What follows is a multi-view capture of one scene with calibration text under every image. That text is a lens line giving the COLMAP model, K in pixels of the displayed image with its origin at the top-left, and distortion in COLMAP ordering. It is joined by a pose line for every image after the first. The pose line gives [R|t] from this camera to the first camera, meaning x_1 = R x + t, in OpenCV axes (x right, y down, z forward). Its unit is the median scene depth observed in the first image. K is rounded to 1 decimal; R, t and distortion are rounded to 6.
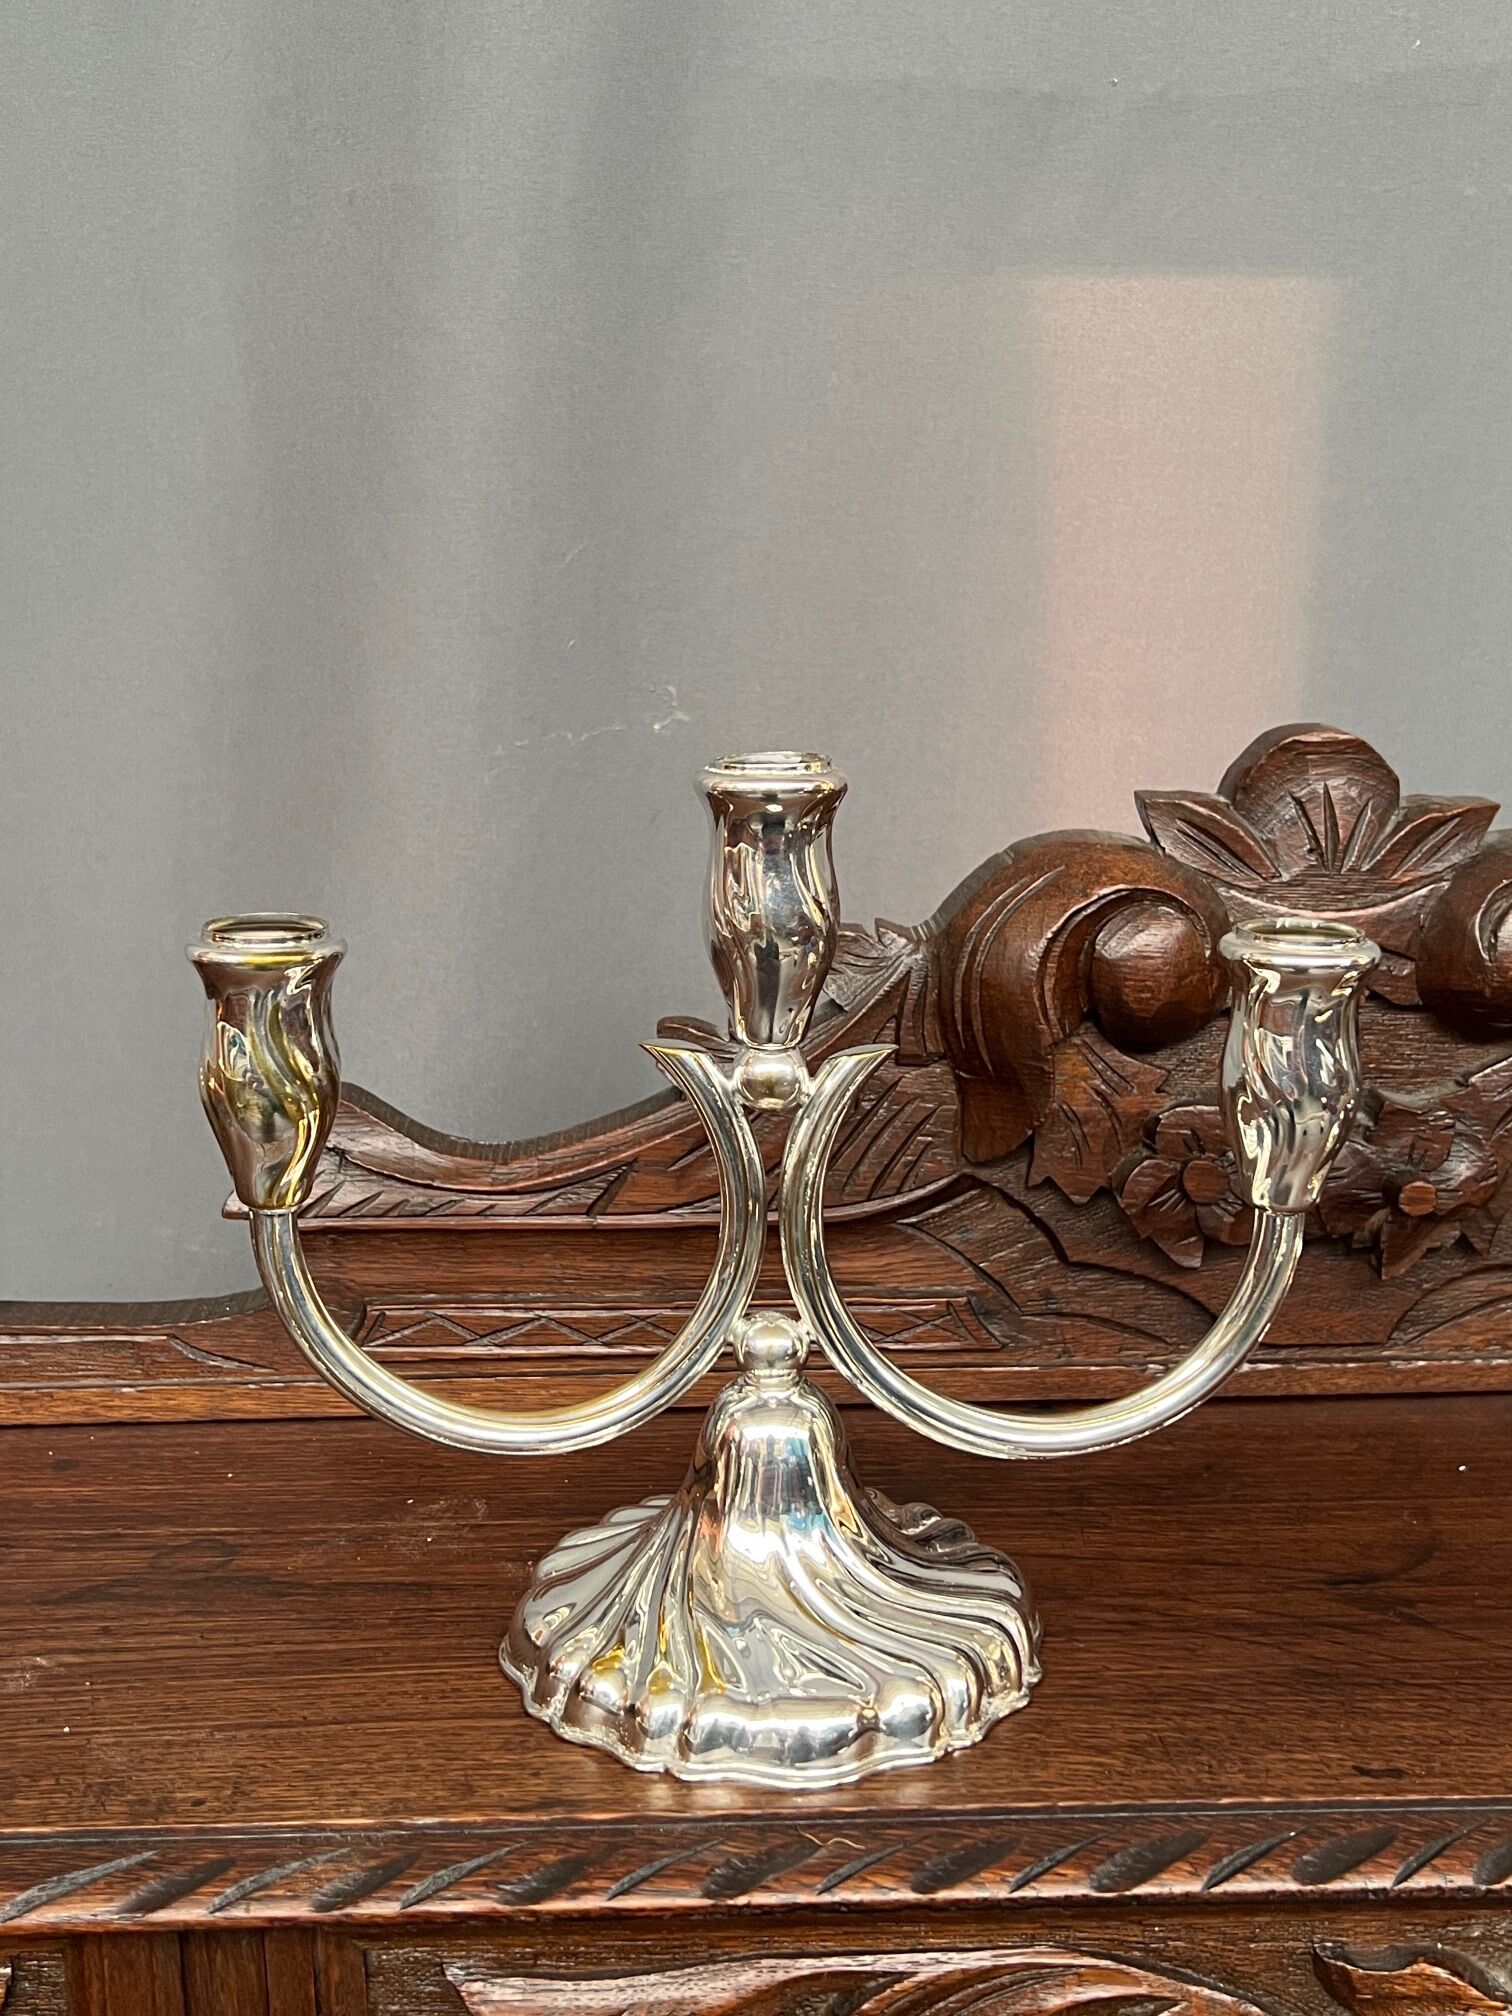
lens RADIAL K [[2224.9, 0, 788.3], [0, 2224.9, 1009.0], [0, 0, 1]] dist [0.112835, -0.456827]
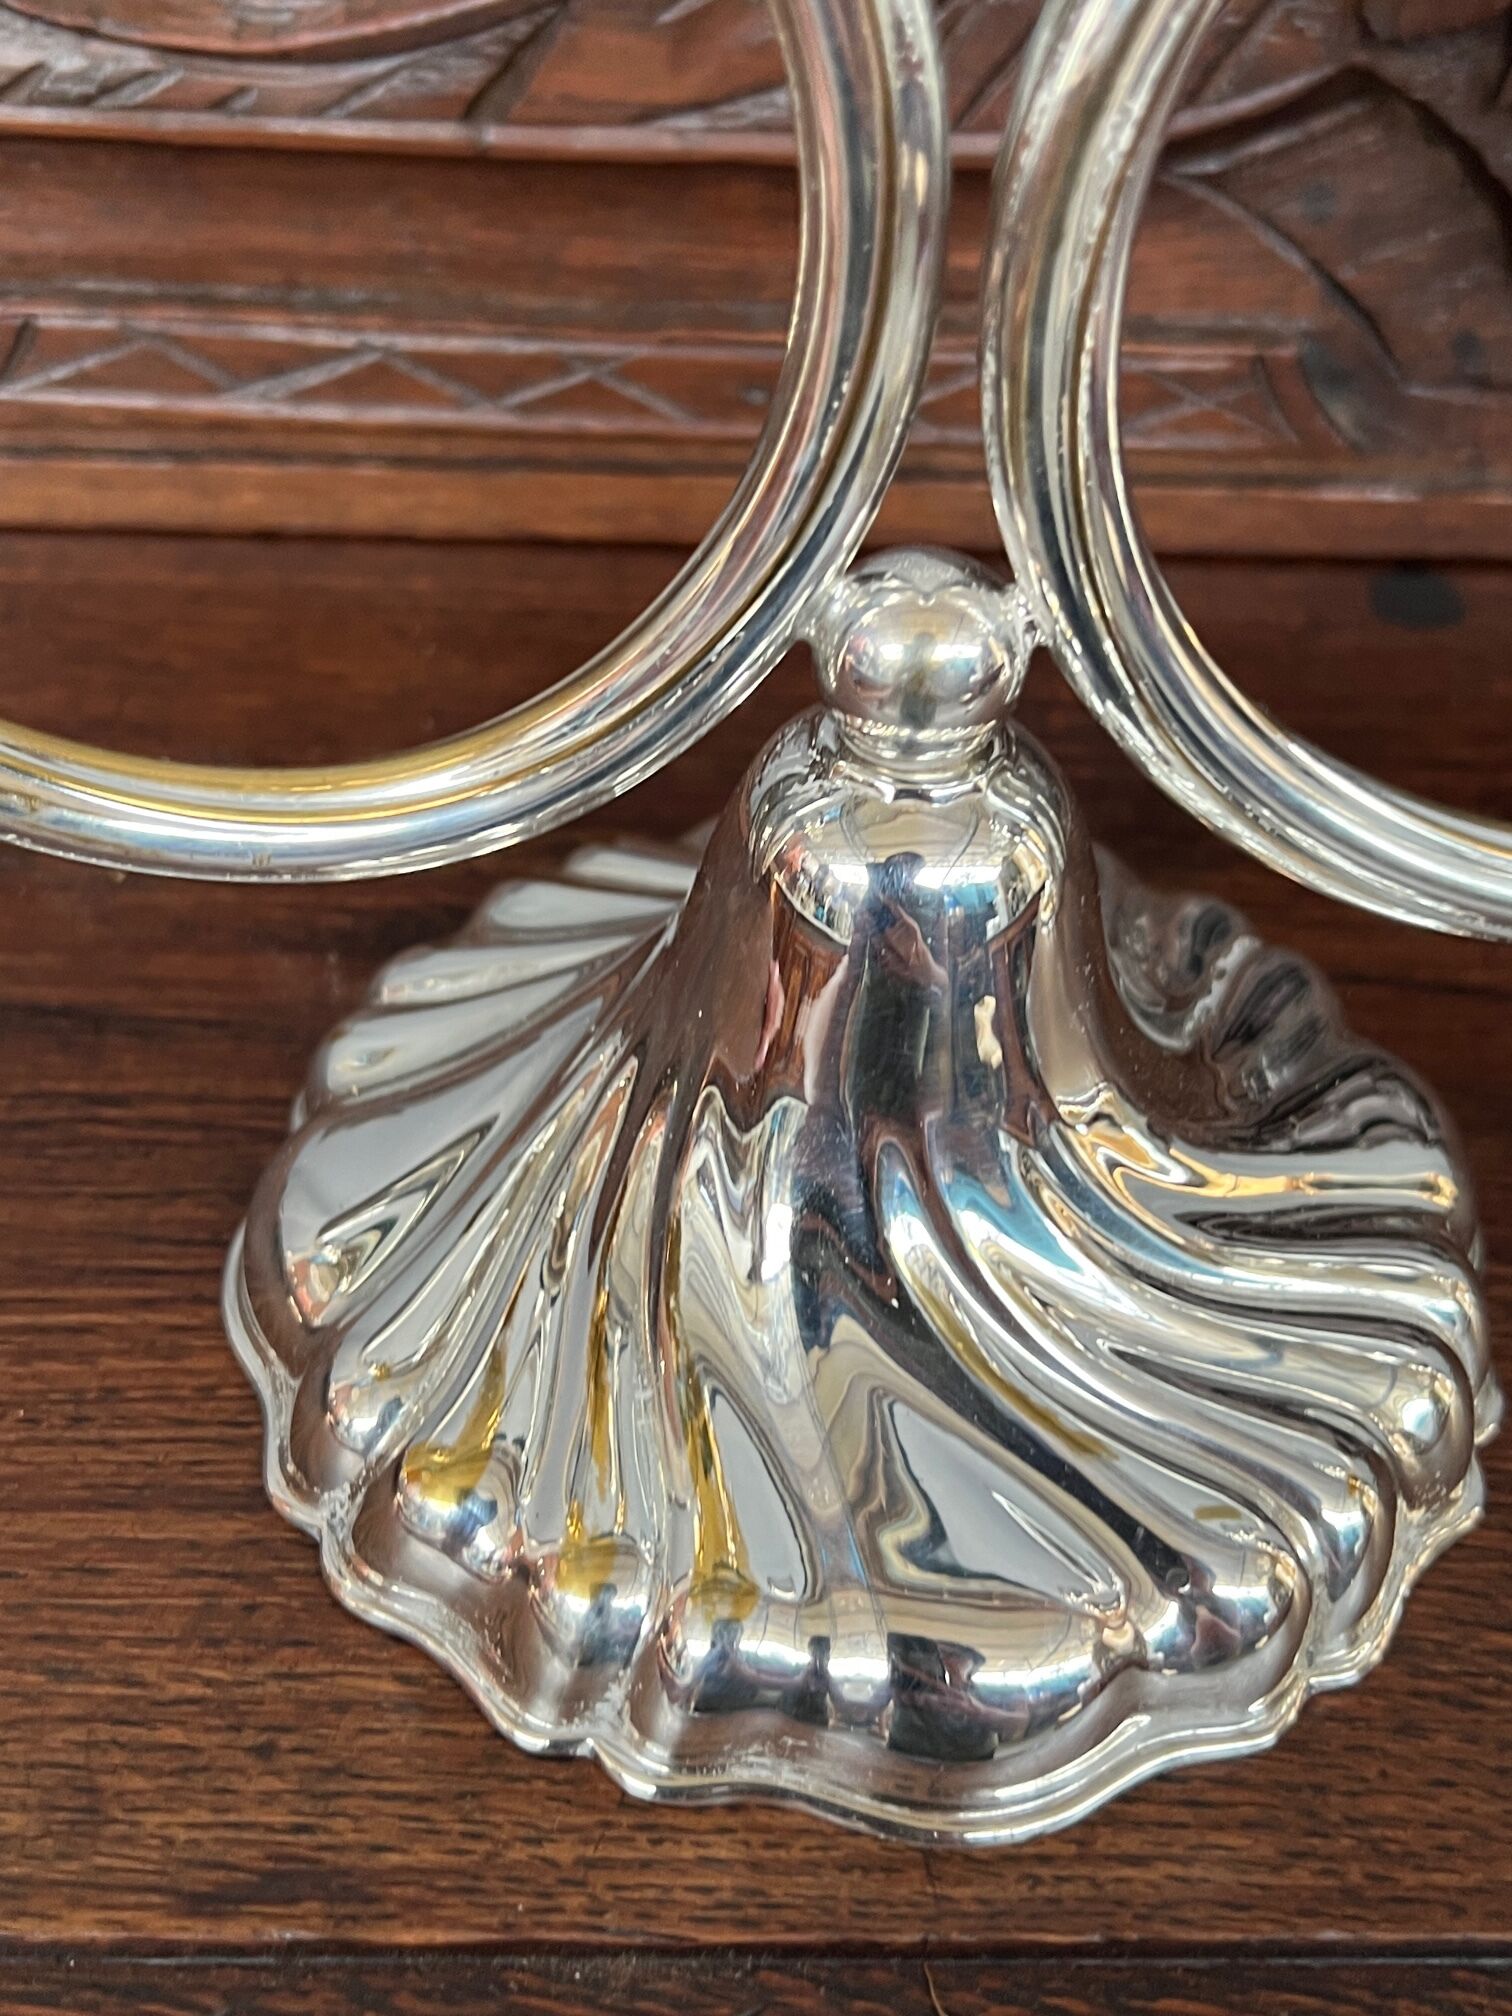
lens RADIAL K [[2224.9, 0, 788.3], [0, 2224.9, 1009.0], [0, 0, 1]] dist [0.112835, -0.456827]
pose [[0.998731, 0.049523, 0.009149, -0.027206], [-0.047381, 0.862409, 0.503990, 0.023267], [0.017069, -0.503784, 0.863661, 0.631949]]
